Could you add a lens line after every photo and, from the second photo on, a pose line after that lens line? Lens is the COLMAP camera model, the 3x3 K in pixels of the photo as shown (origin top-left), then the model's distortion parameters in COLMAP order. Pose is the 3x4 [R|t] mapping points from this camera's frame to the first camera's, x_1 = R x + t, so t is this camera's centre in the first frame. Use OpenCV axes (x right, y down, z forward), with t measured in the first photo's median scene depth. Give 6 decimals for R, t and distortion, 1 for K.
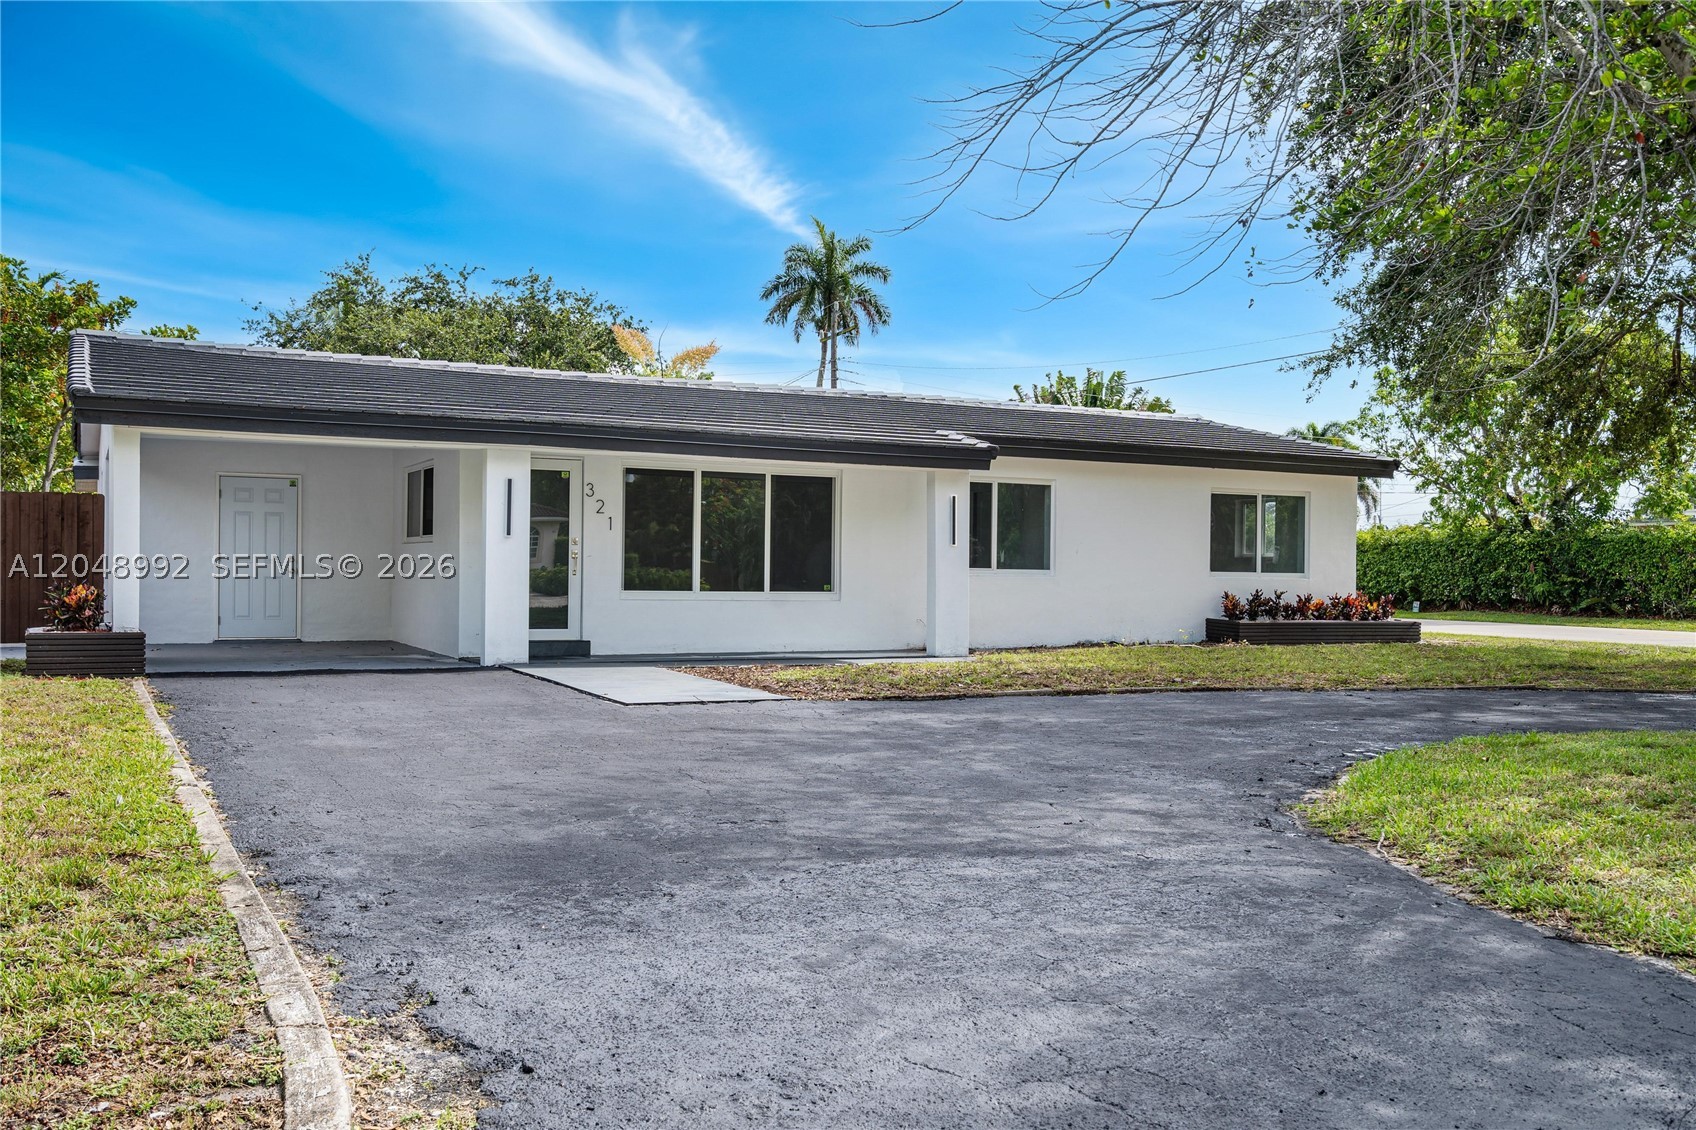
lens RADIAL K [[1512.6, 0, 846.2], [0, 1512.6, 563.1], [0, 0, 1]] dist [0.013401, 0.000281]
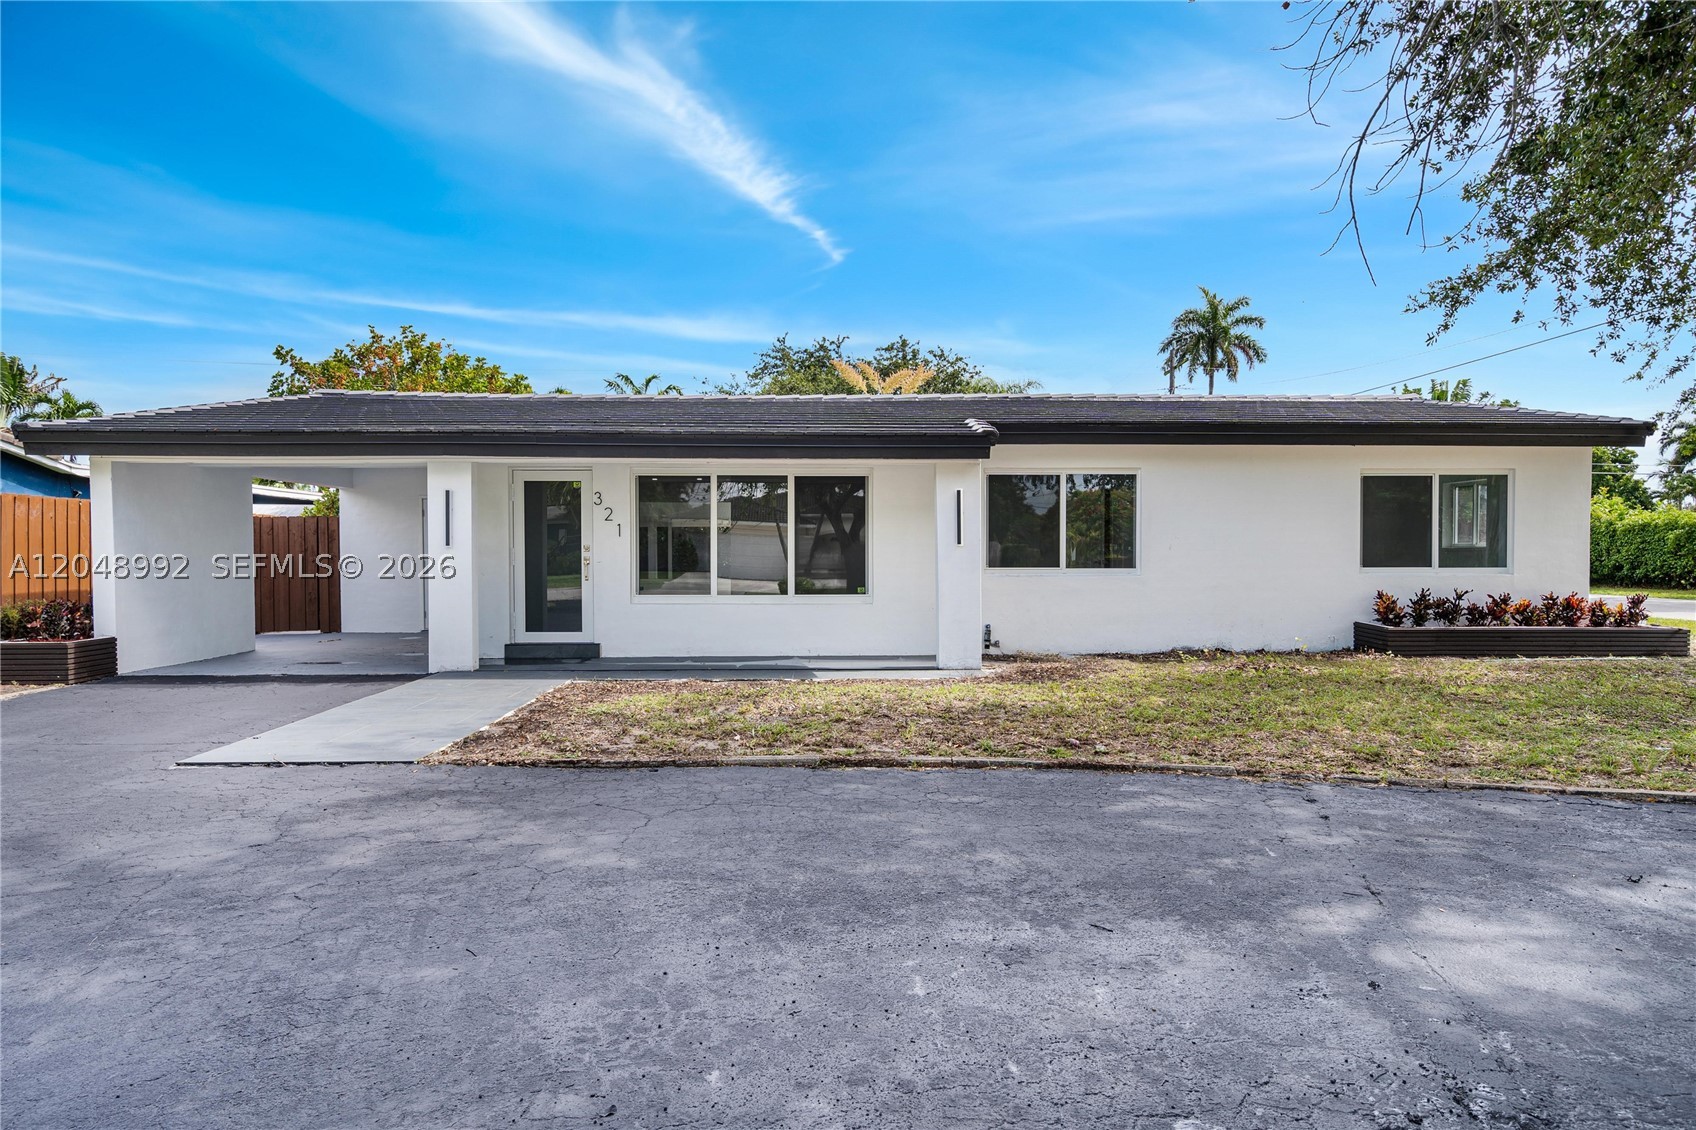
lens RADIAL K [[966.2, 0, 863.6], [0, 966.2, 565.4], [0, 0, 1]] dist [0.028676, 0.000280]
pose [[0.907206, -0.007922, -0.420612, 0.221017], [0.014588, 0.999814, 0.012633, -0.006738], [0.420434, -0.017597, 0.907153, 0.389001]]
